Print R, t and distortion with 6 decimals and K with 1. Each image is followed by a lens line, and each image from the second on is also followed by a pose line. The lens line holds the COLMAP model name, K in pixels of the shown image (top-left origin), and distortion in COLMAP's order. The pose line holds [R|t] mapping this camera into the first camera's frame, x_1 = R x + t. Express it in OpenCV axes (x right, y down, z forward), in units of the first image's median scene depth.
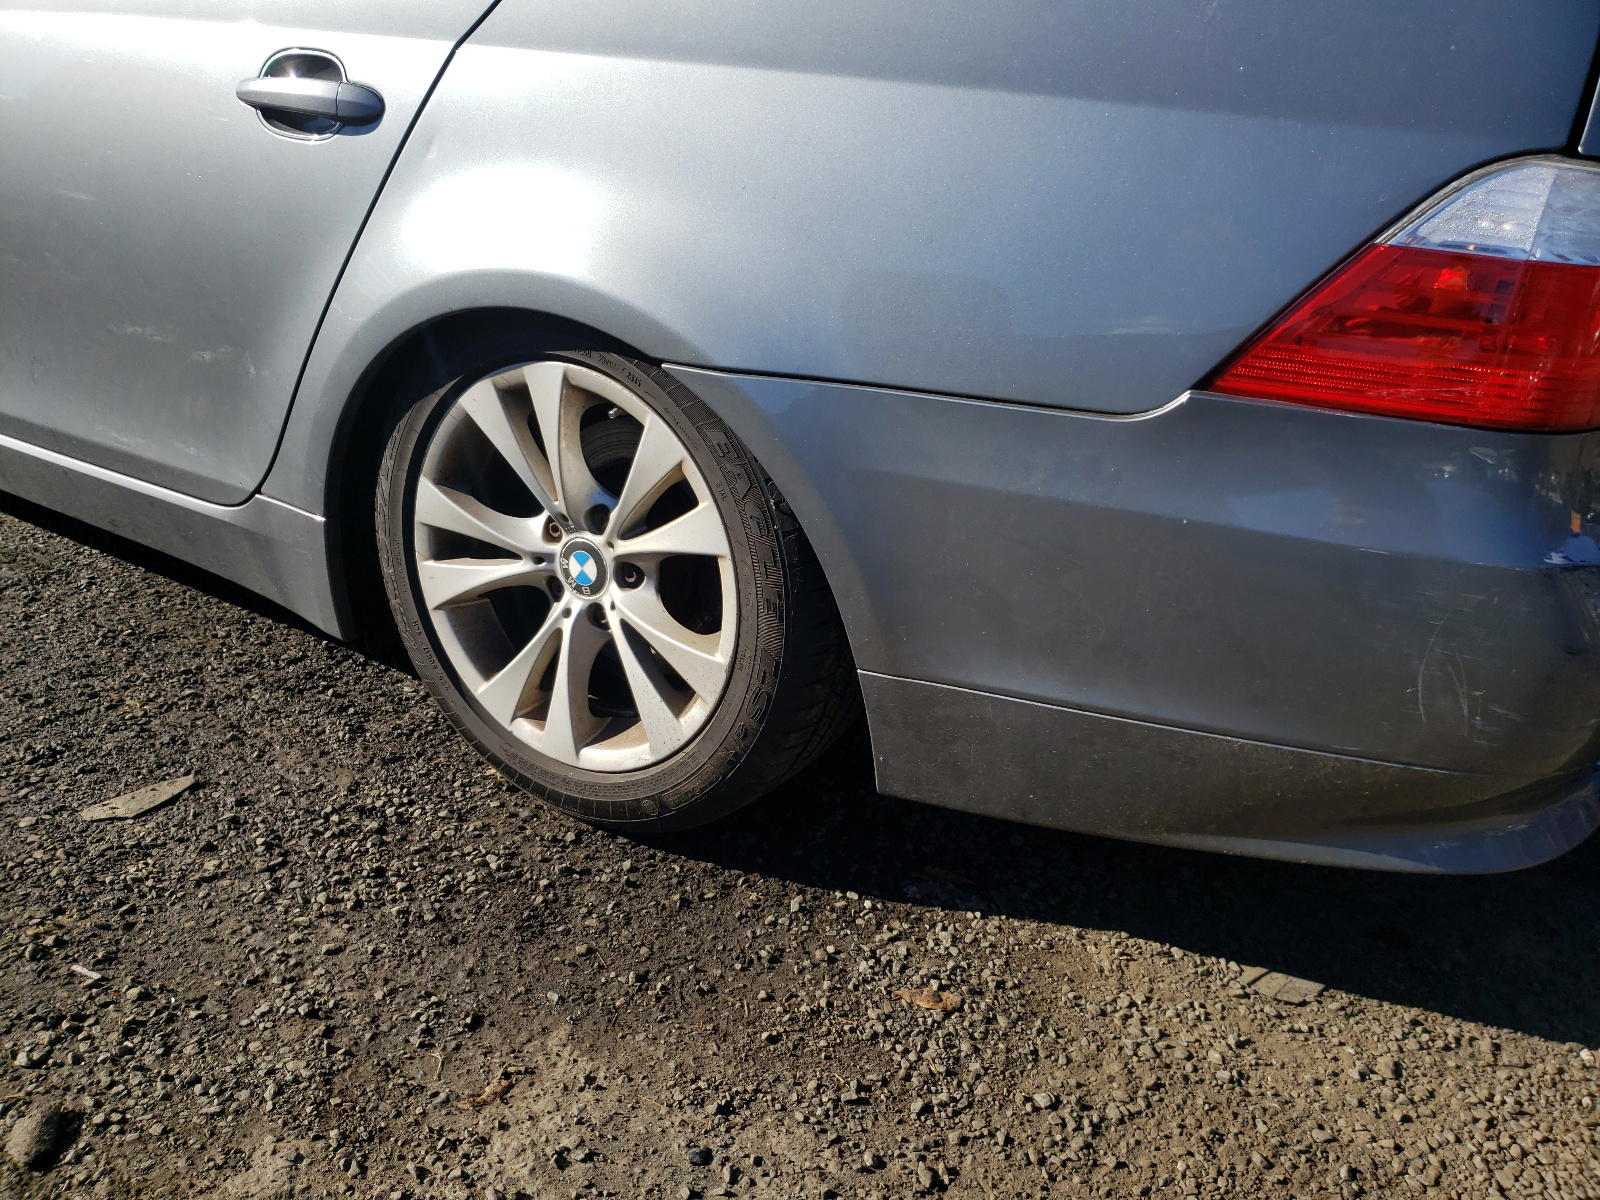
lens RADIAL K [[1227.8, 0, 800.0], [0, 1227.8, 600.0], [0, 0, 1]] dist [0.010086, 0.001561]
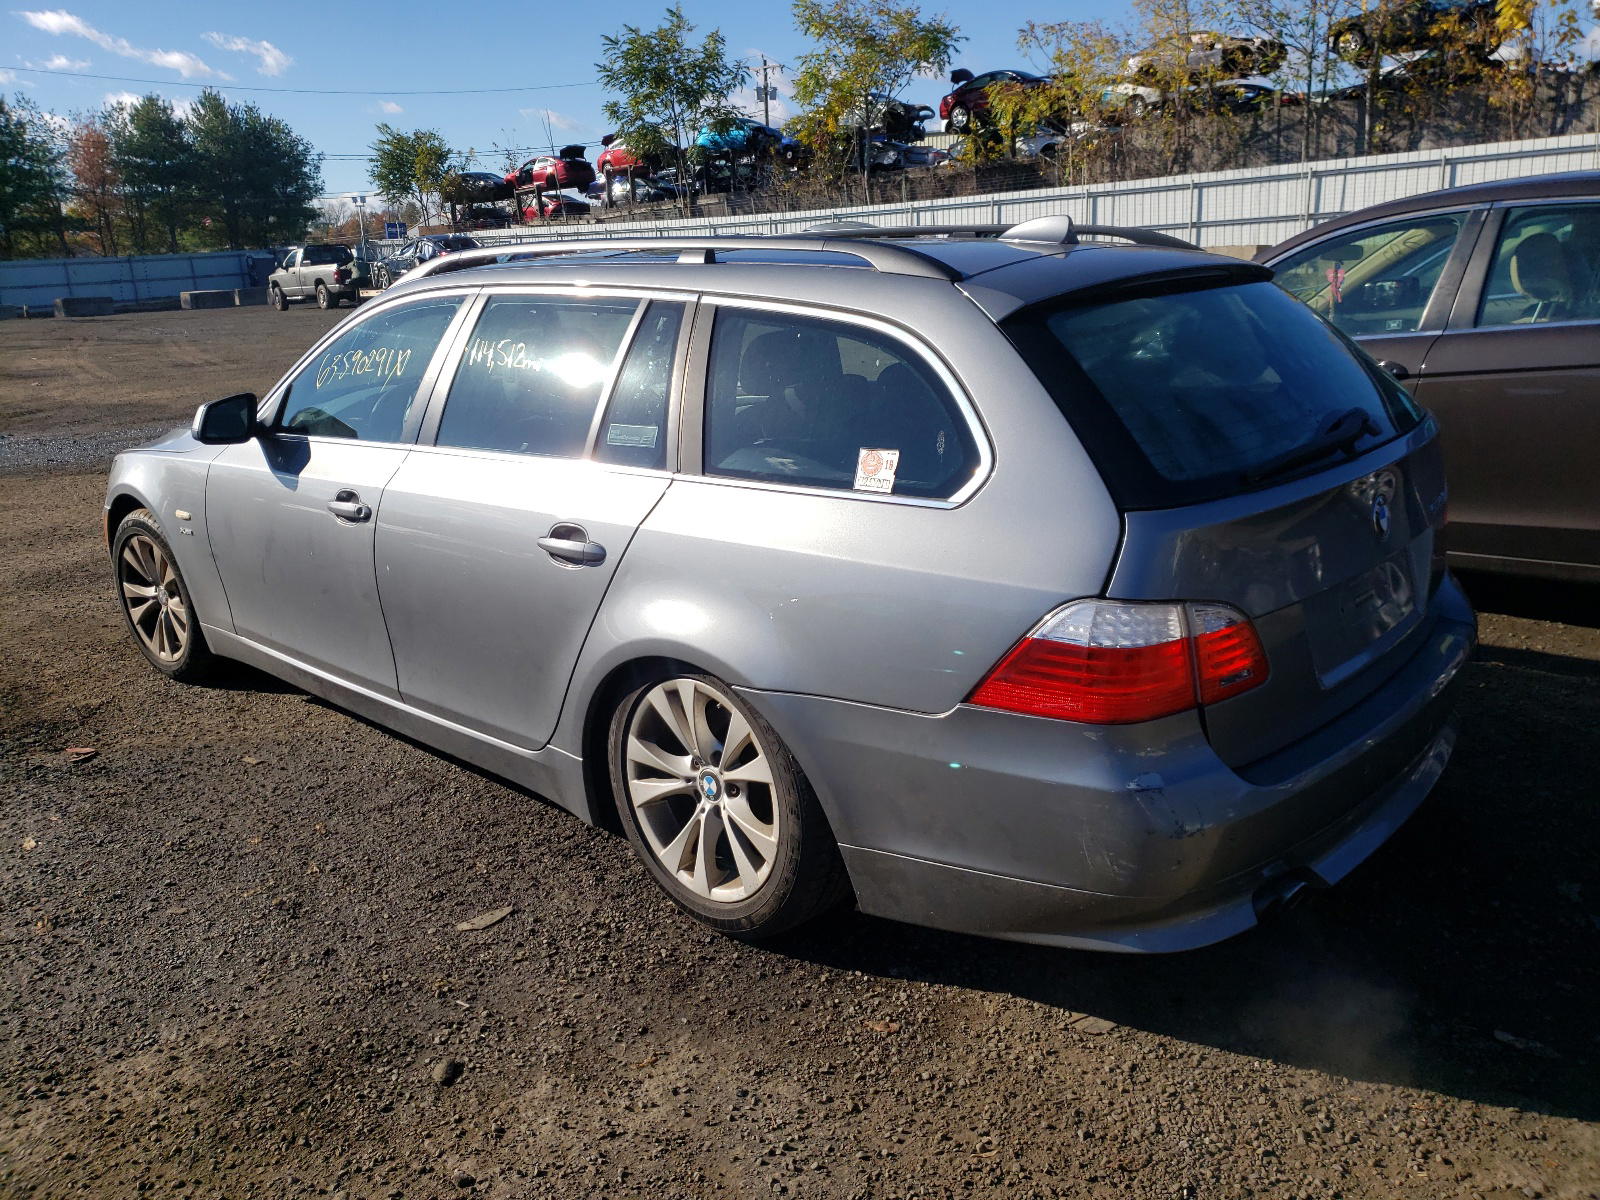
lens RADIAL K [[1227.8, 0, 800.0], [0, 1227.8, 600.0], [0, 0, 1]] dist [0.010086, 0.001561]
pose [[0.971547, -0.063552, -0.228162, 0.427761], [0.036647, 0.992064, -0.120278, -0.084477], [0.233995, 0.108494, 0.966165, -0.828248]]
